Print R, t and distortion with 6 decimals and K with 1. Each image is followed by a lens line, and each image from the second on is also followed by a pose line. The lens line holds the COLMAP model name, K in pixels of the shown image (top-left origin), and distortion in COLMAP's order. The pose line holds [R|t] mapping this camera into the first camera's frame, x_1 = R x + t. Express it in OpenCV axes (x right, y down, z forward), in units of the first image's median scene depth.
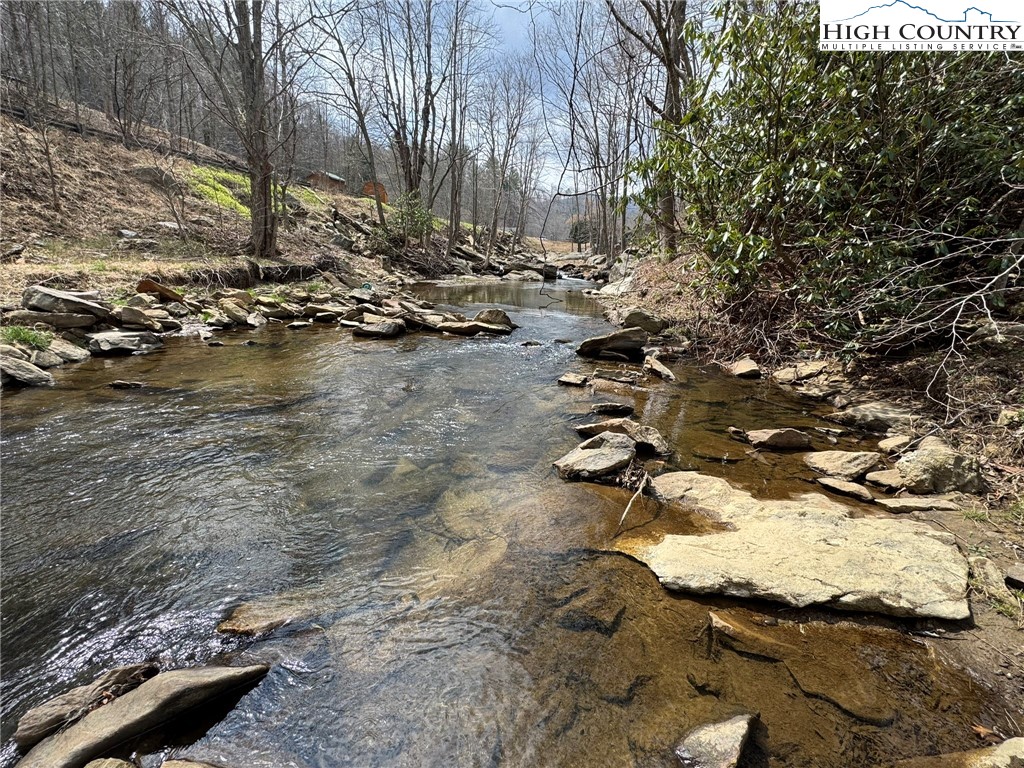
lens RADIAL K [[442.9, 0, 515.5], [0, 442.9, 384.1], [0, 0, 1]] dist [-0.003294, -0.000685]
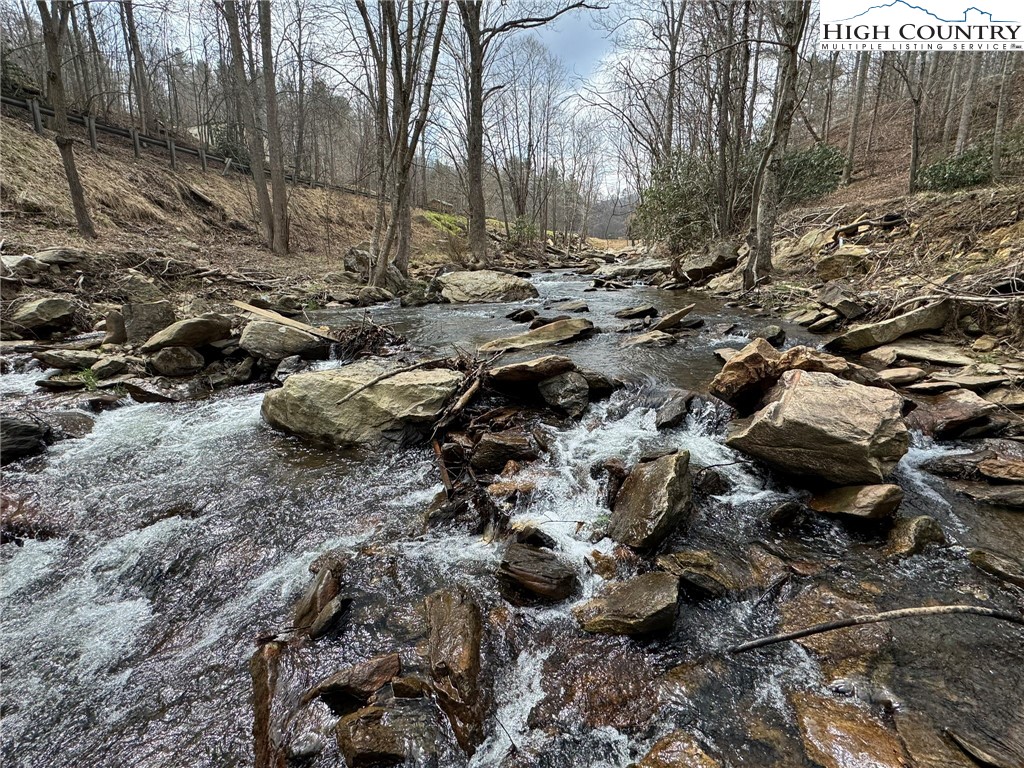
lens RADIAL K [[442.9, 0, 515.5], [0, 442.9, 384.1], [0, 0, 1]] dist [-0.003294, -0.000685]
pose [[0.990360, -0.021083, -0.136906, -0.043941], [0.019916, 0.999753, -0.009886, 0.186946], [0.137080, 0.007064, 0.990535, -0.551172]]
